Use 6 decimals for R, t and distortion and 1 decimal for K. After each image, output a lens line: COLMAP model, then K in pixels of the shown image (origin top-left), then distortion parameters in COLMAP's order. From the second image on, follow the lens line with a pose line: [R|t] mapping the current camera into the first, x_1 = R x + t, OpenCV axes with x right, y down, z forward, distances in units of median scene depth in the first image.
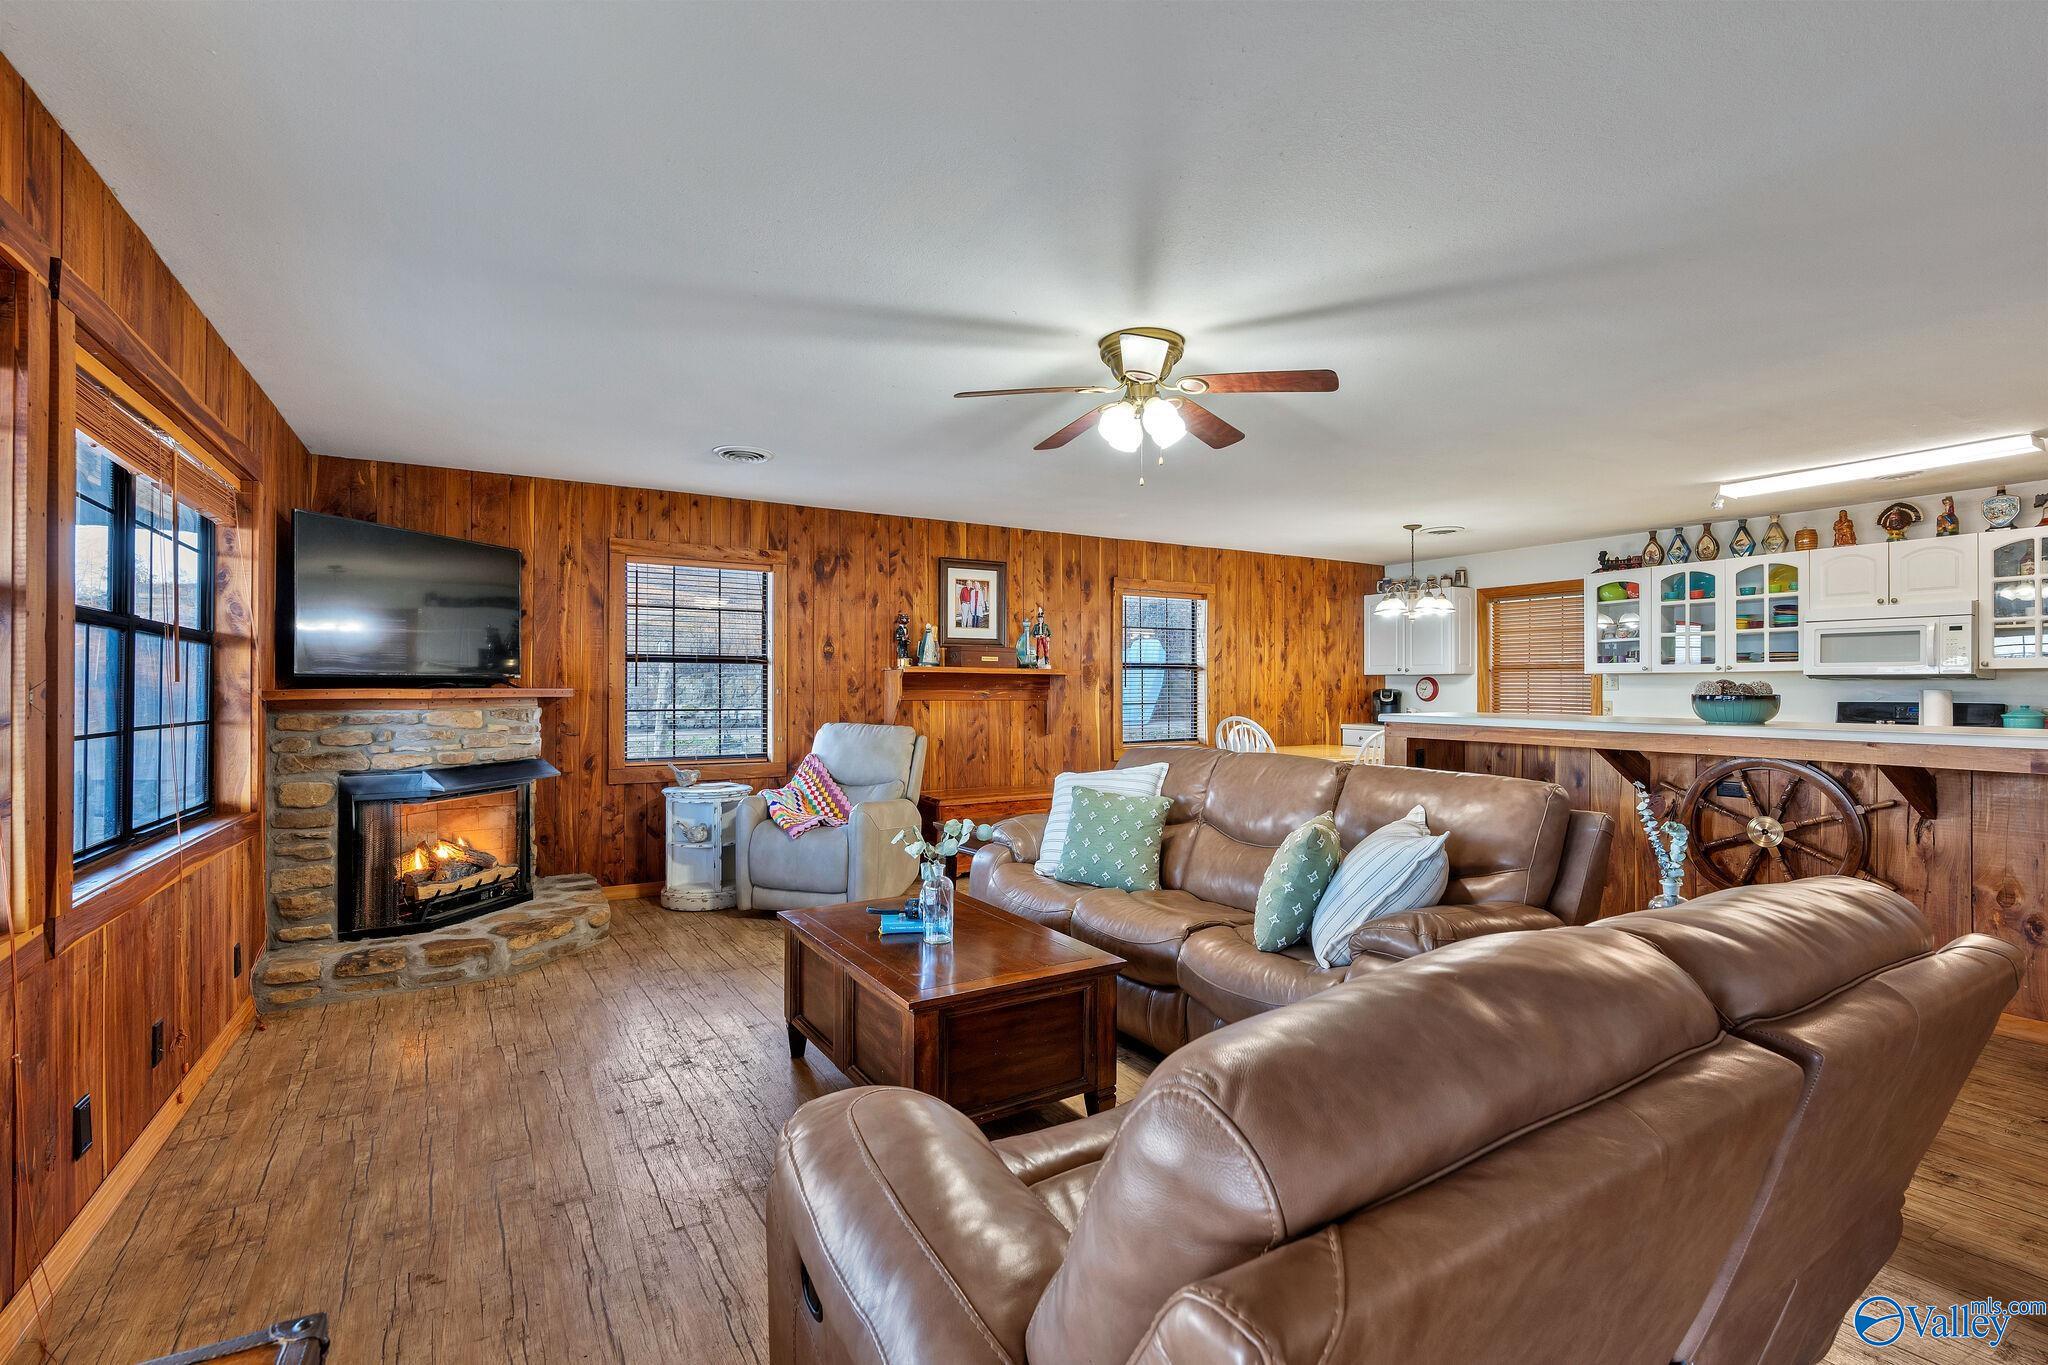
lens RADIAL K [[944.6, 0, 1043.4], [0, 944.6, 678.6], [0, 0, 1]] dist [0.028988, 0.000228]
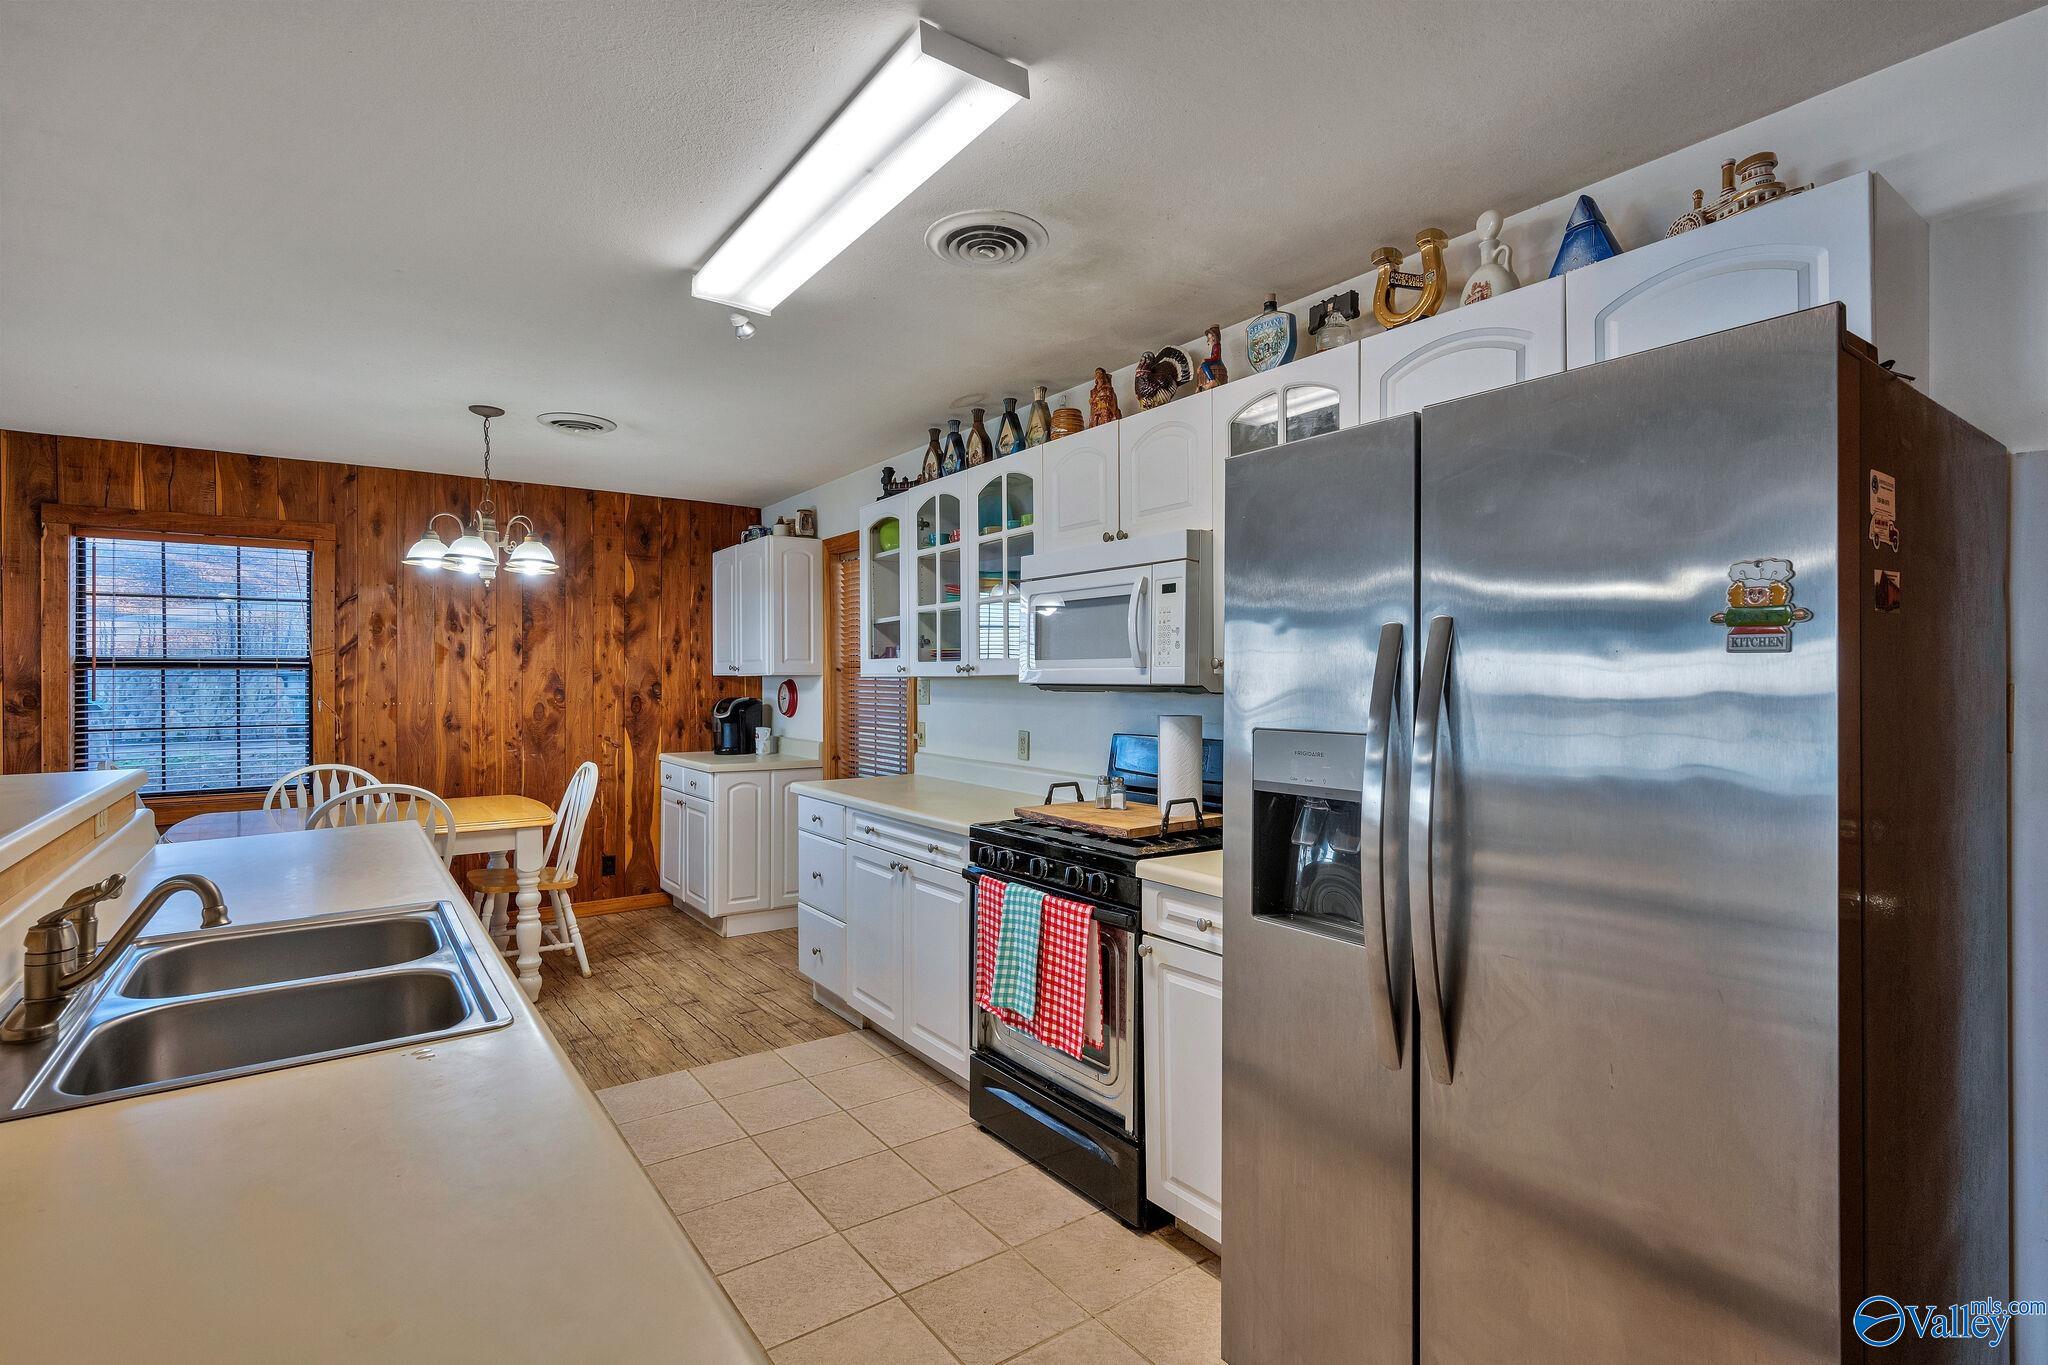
lens RADIAL K [[977.1, 0, 1032.9], [0, 977.1, 686.4], [0, 0, 1]] dist [-0.000260, -0.000203]
pose [[0.997310, -0.002389, 0.073261, 0.672798], [0.001248, 0.999877, 0.015608, -0.009039], [-0.073289, -0.015475, 0.997191, 0.421562]]
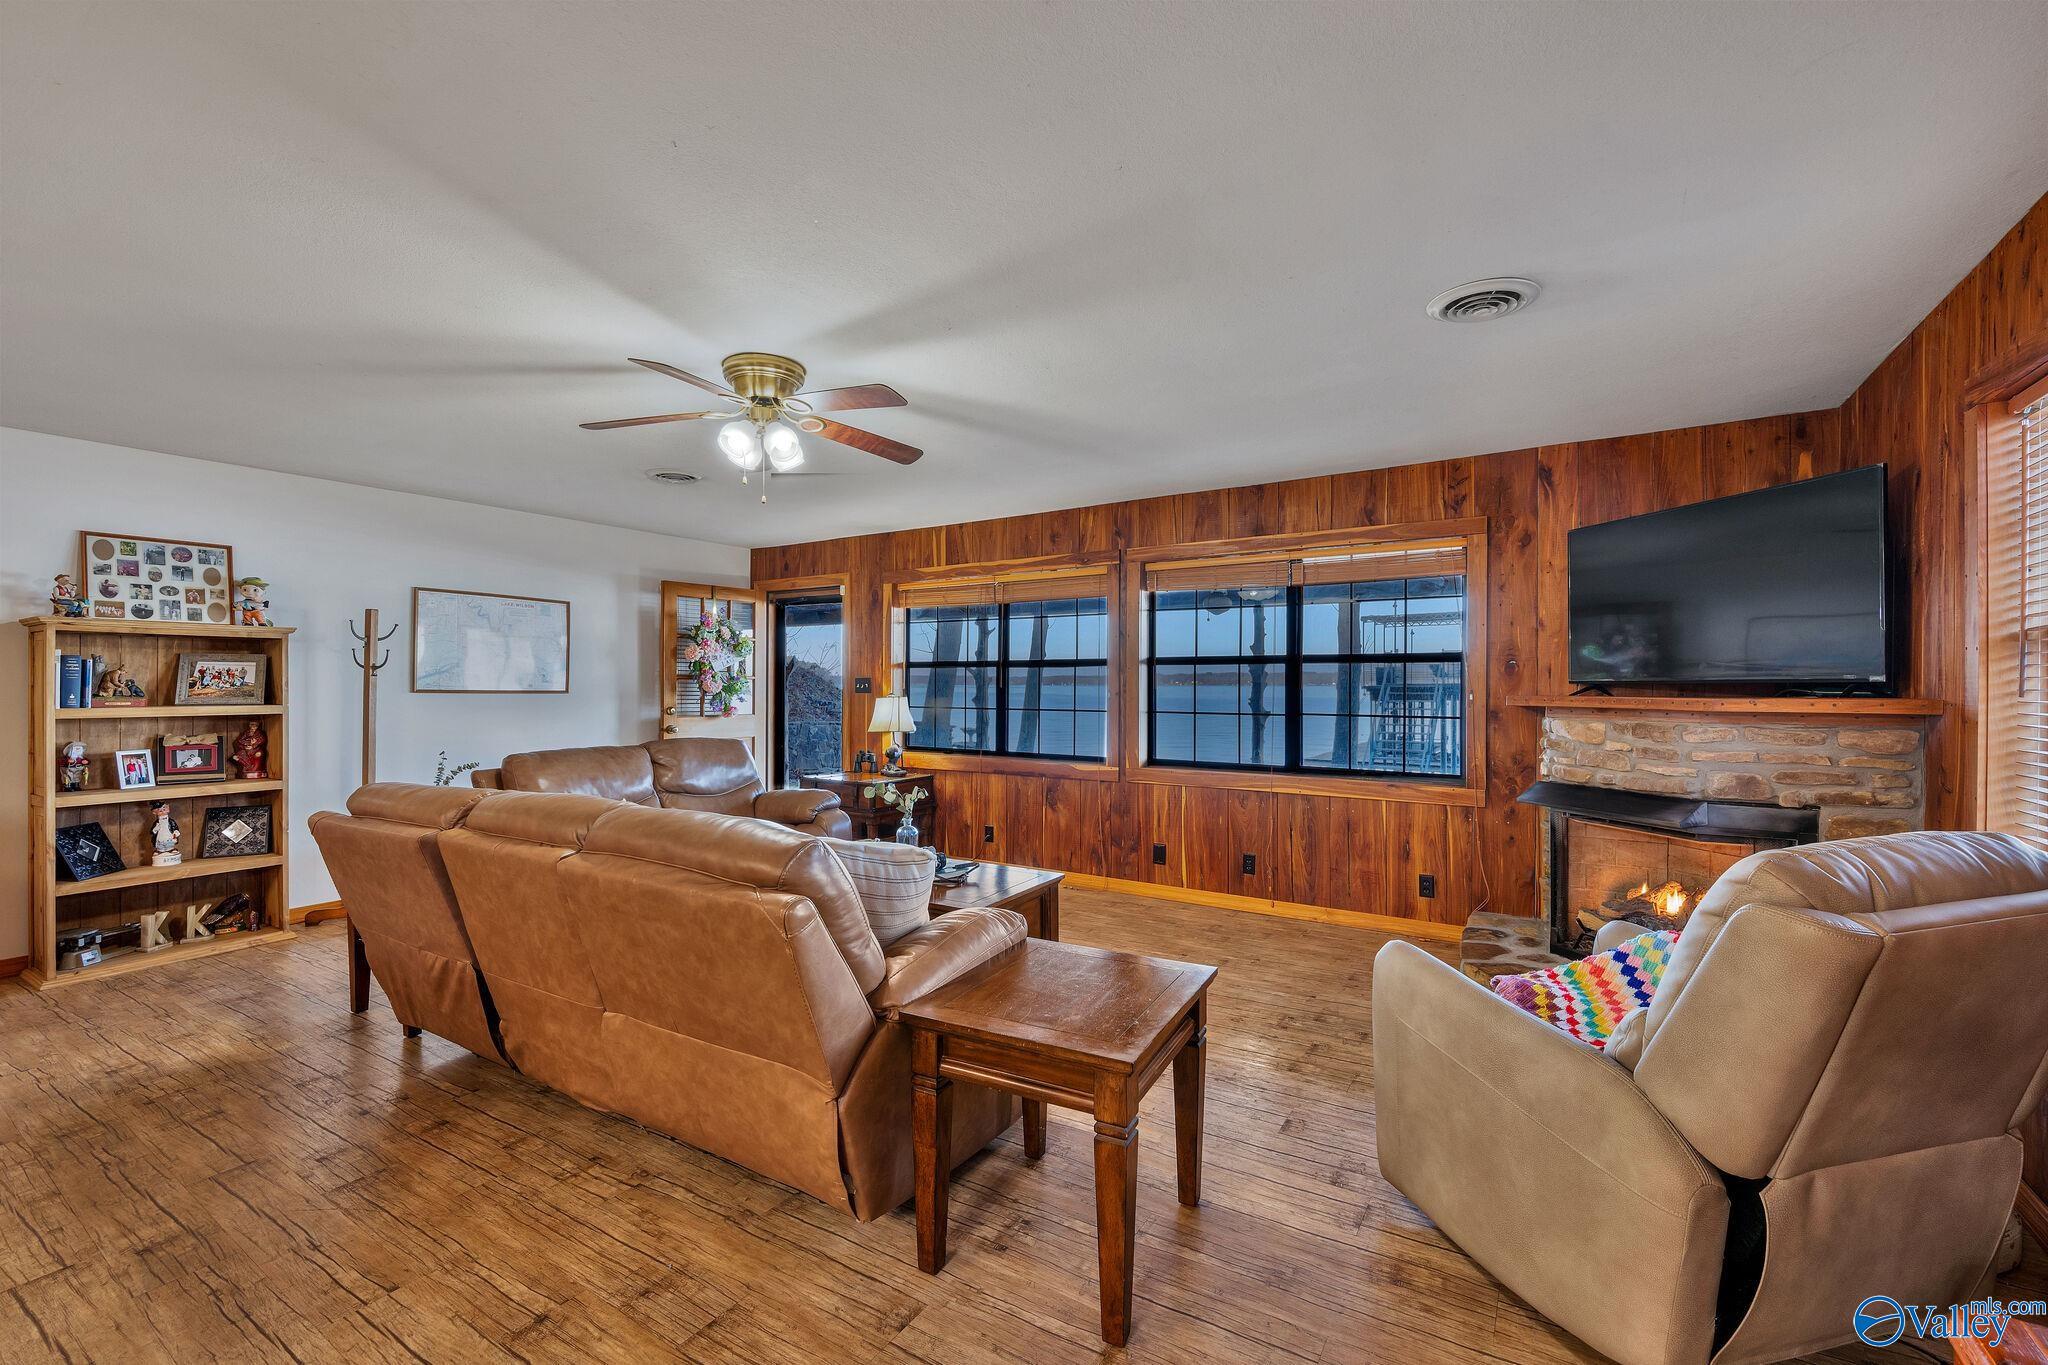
lens RADIAL K [[848.5, 0, 1040.1], [0, 848.5, 686.6], [0, 0, 1]] dist [-0.002558, -0.000289]
pose [[-0.893588, -0.003293, -0.448876, 0.116731], [0.000615, 0.999963, -0.008560, 0.005330], [0.448888, -0.007925, -0.893553, 0.957779]]
